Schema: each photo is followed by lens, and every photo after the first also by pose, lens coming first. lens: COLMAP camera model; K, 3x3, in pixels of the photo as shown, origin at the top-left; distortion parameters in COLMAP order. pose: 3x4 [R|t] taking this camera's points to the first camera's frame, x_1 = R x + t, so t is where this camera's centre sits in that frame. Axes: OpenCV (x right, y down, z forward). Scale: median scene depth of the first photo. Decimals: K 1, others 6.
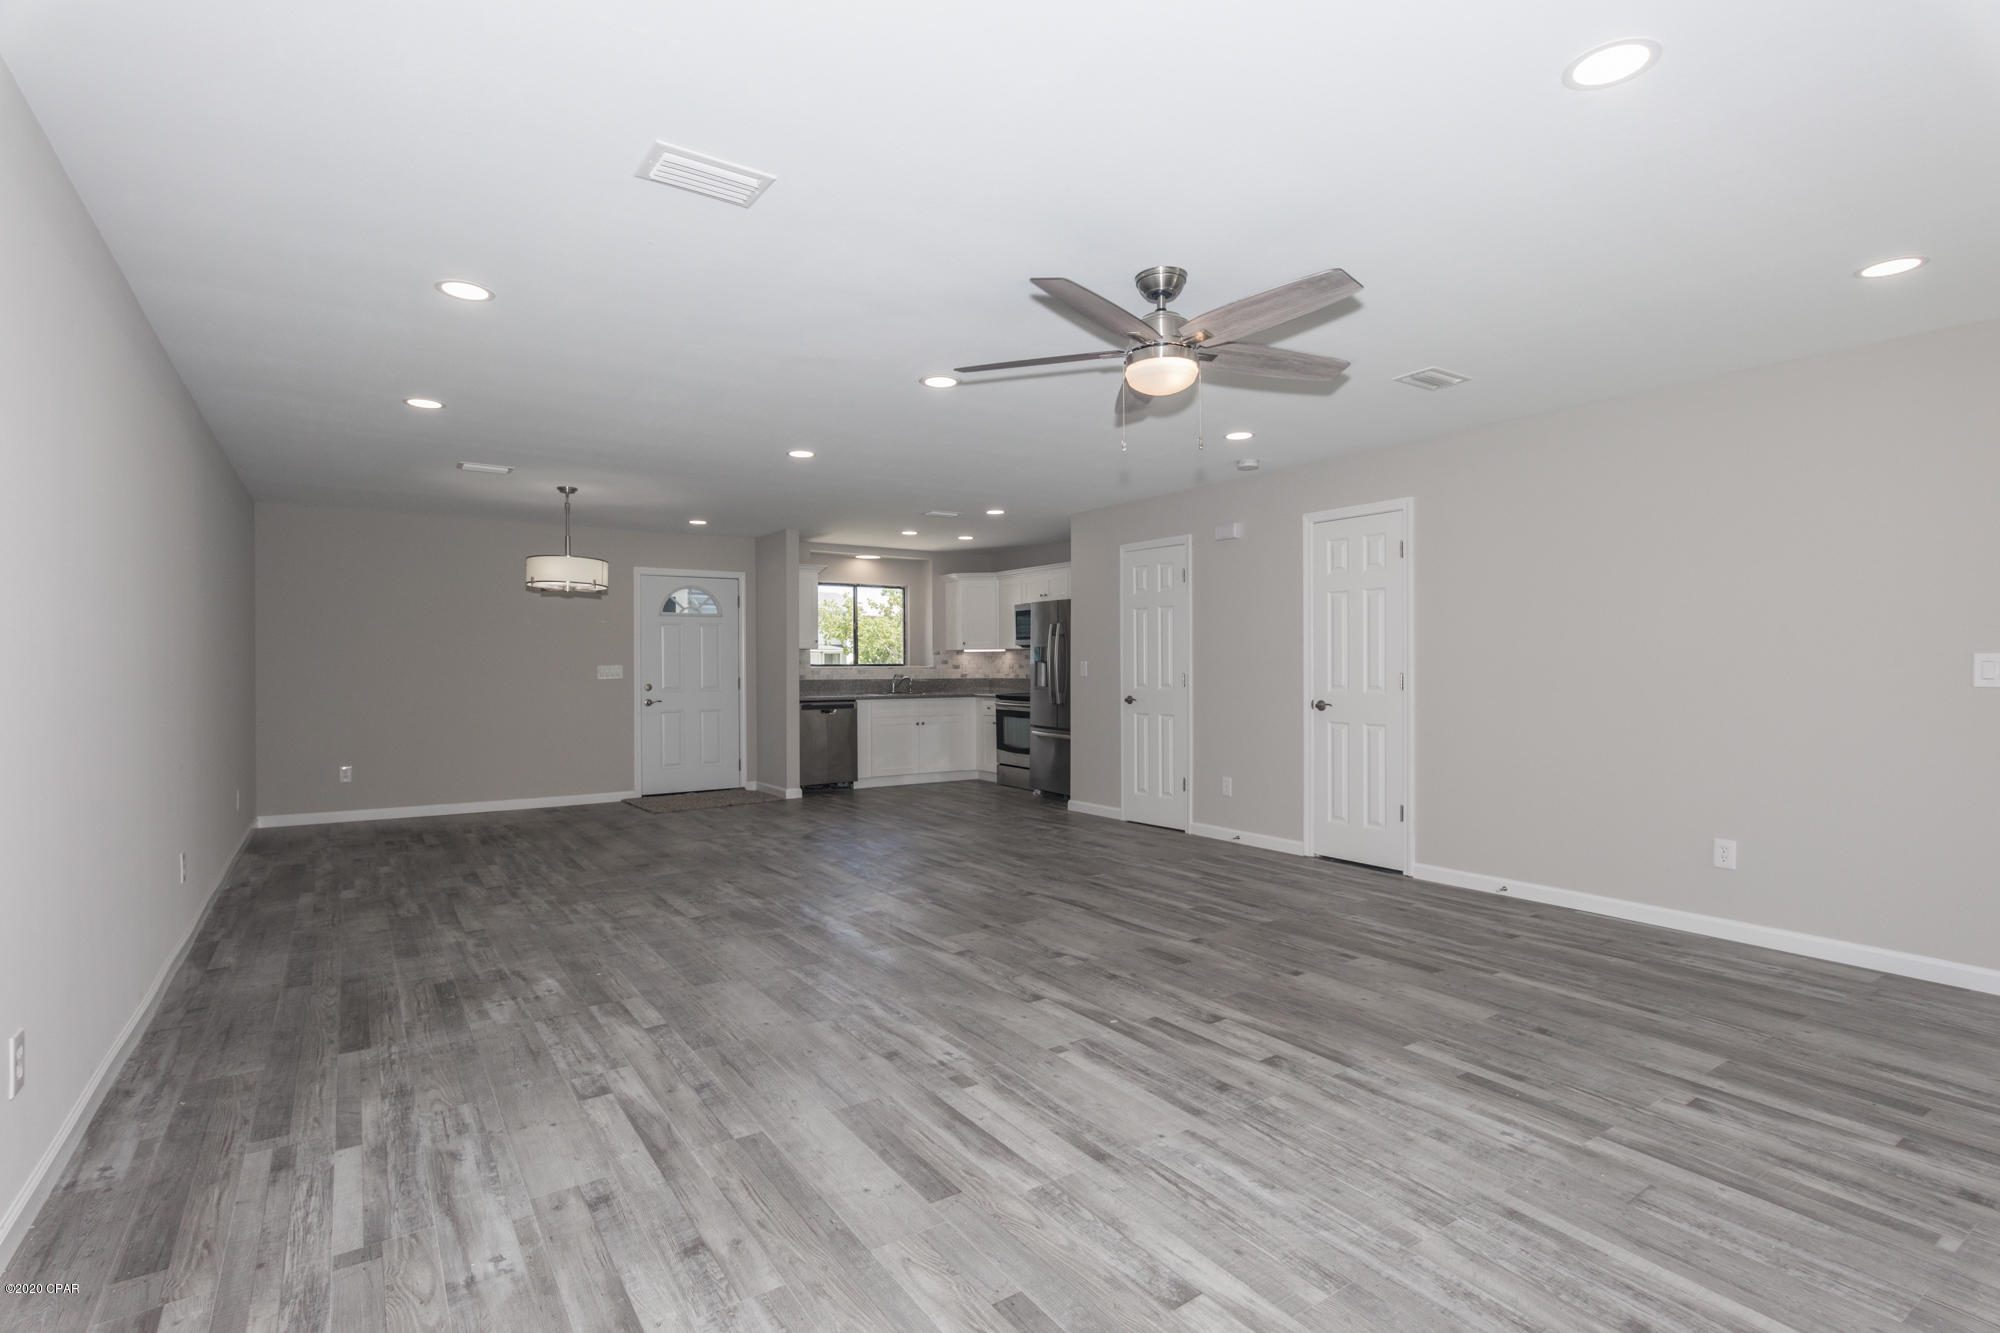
lens RADIAL K [[961.0, 0, 1009.1], [0, 961.0, 654.6], [0, 0, 1]] dist [0.004104, -0.000998]
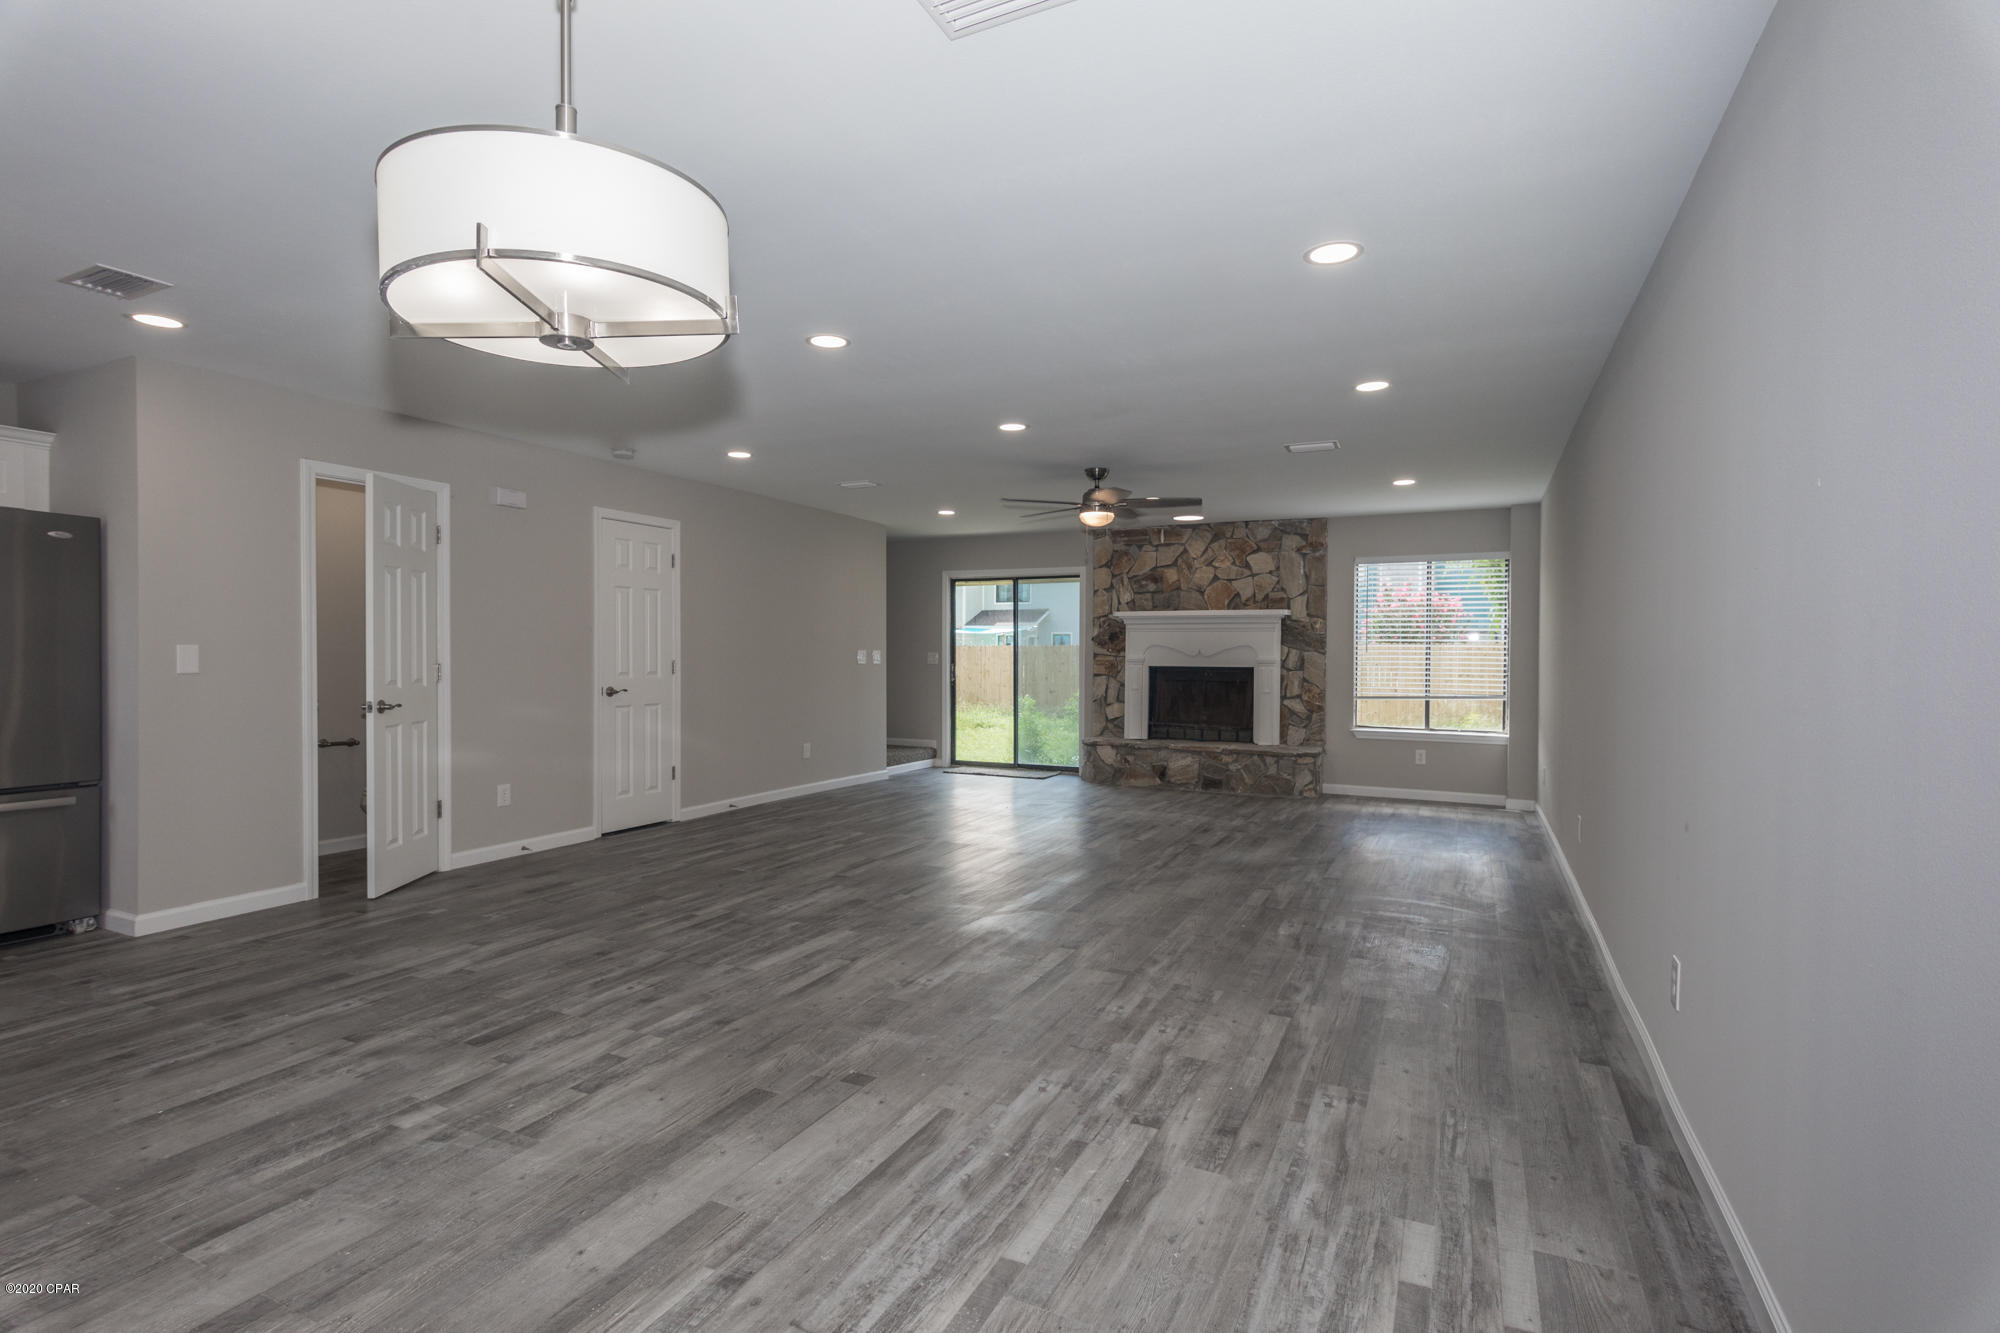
lens RADIAL K [[961.0, 0, 996.5], [0, 961.0, 671.1], [0, 0, 1]] dist [0.004104, -0.000998]
pose [[-0.494203, -0.017539, 0.869169, -1.376177], [-0.016235, 0.999808, 0.010943, 0.019520], [-0.869195, -0.008703, -0.494393, 1.956620]]
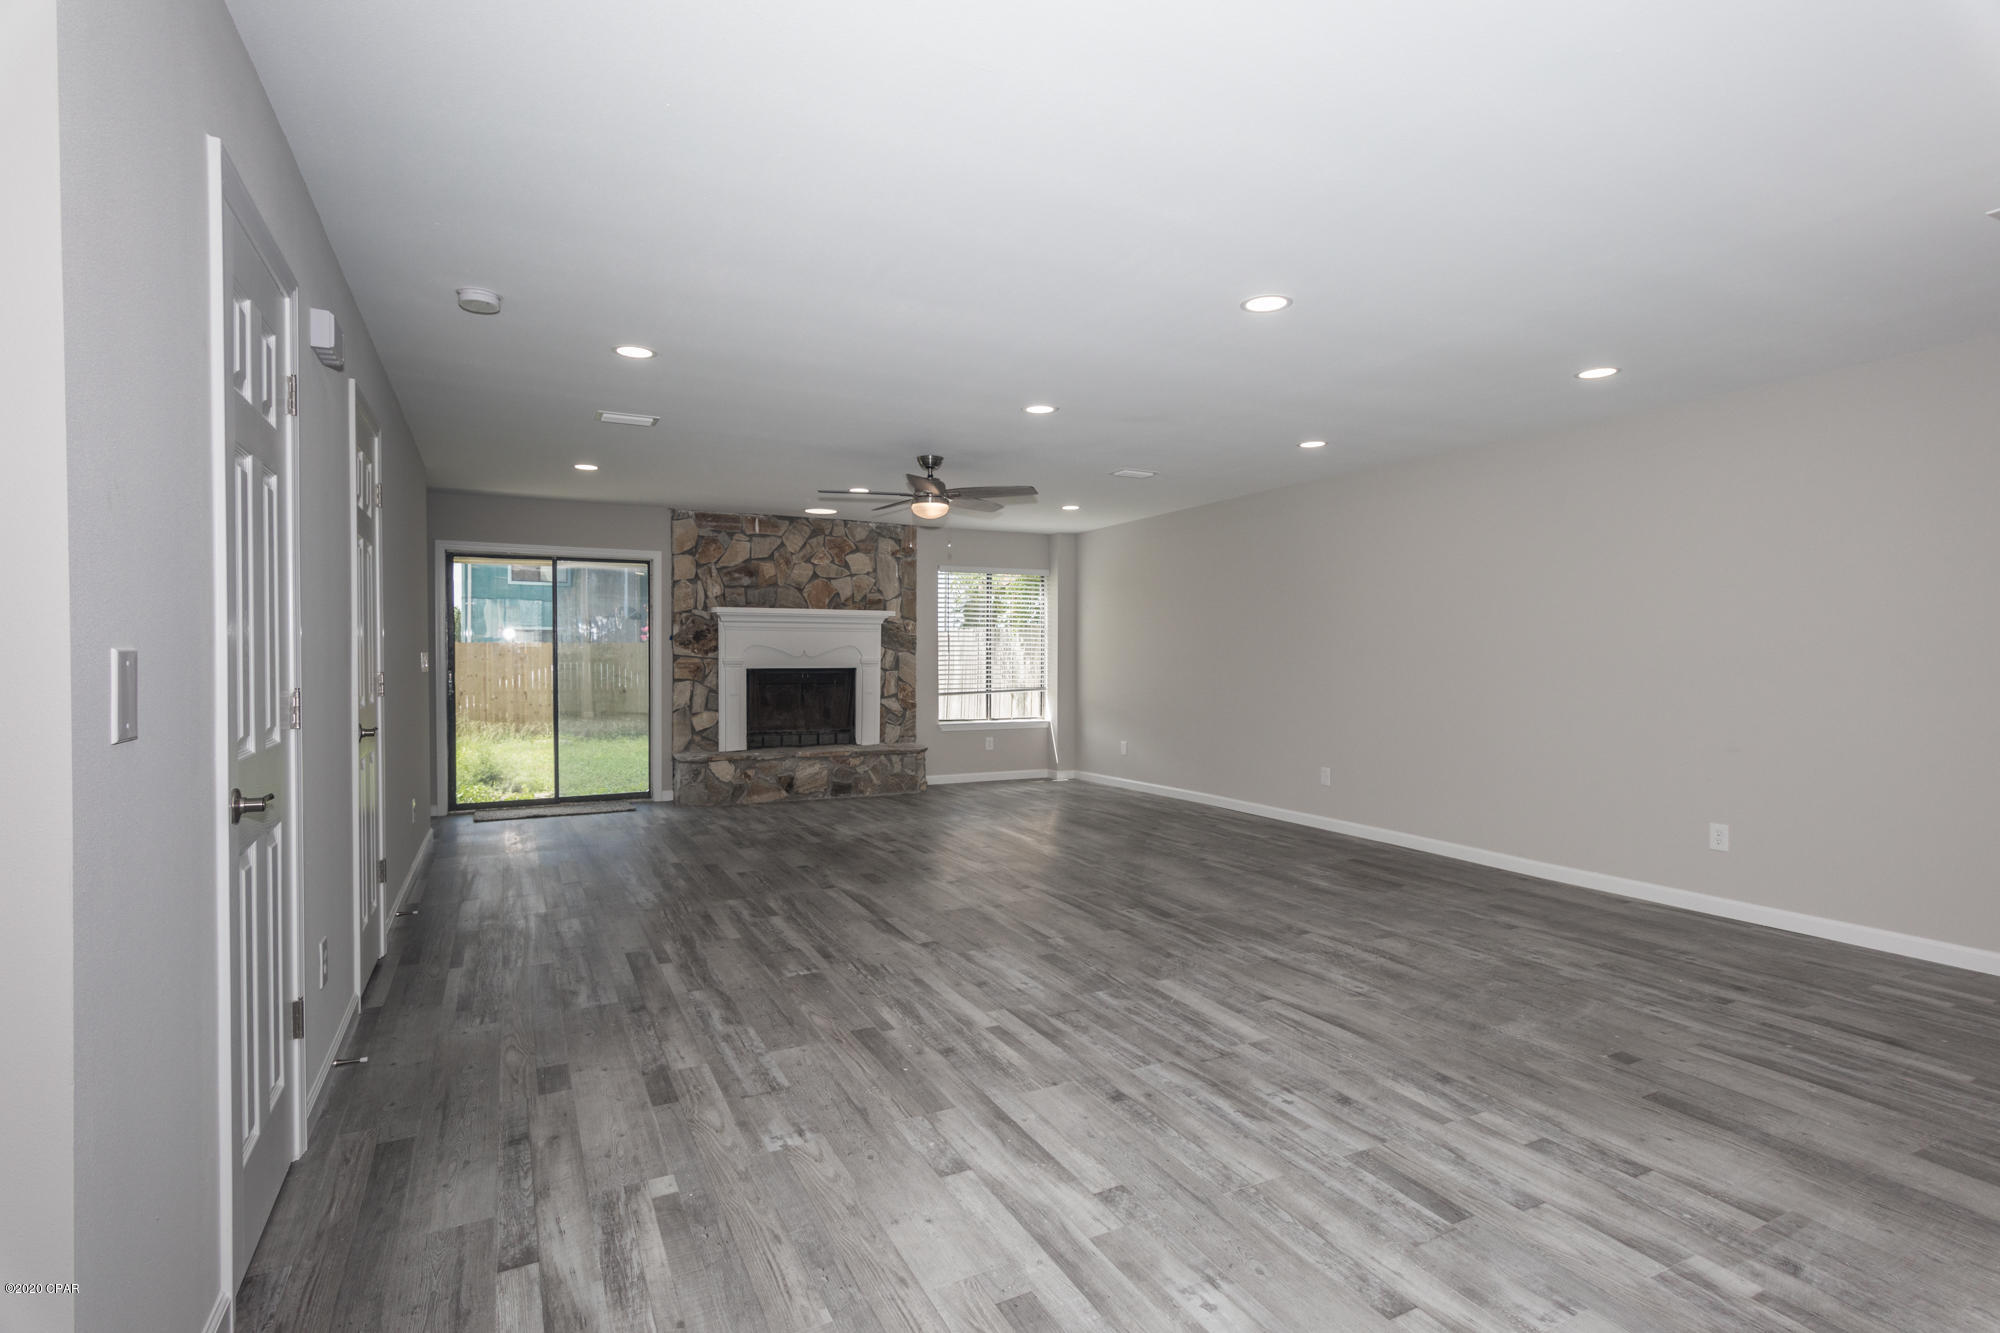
lens RADIAL K [[961.0, 0, 998.8], [0, 961.0, 663.3], [0, 0, 1]] dist [0.004104, -0.000998]
pose [[-0.991997, -0.000068, 0.126263, -0.201819], [-0.000552, 0.999993, -0.003802, 0.023721], [-0.126262, -0.003842, -0.991989, 2.568094]]
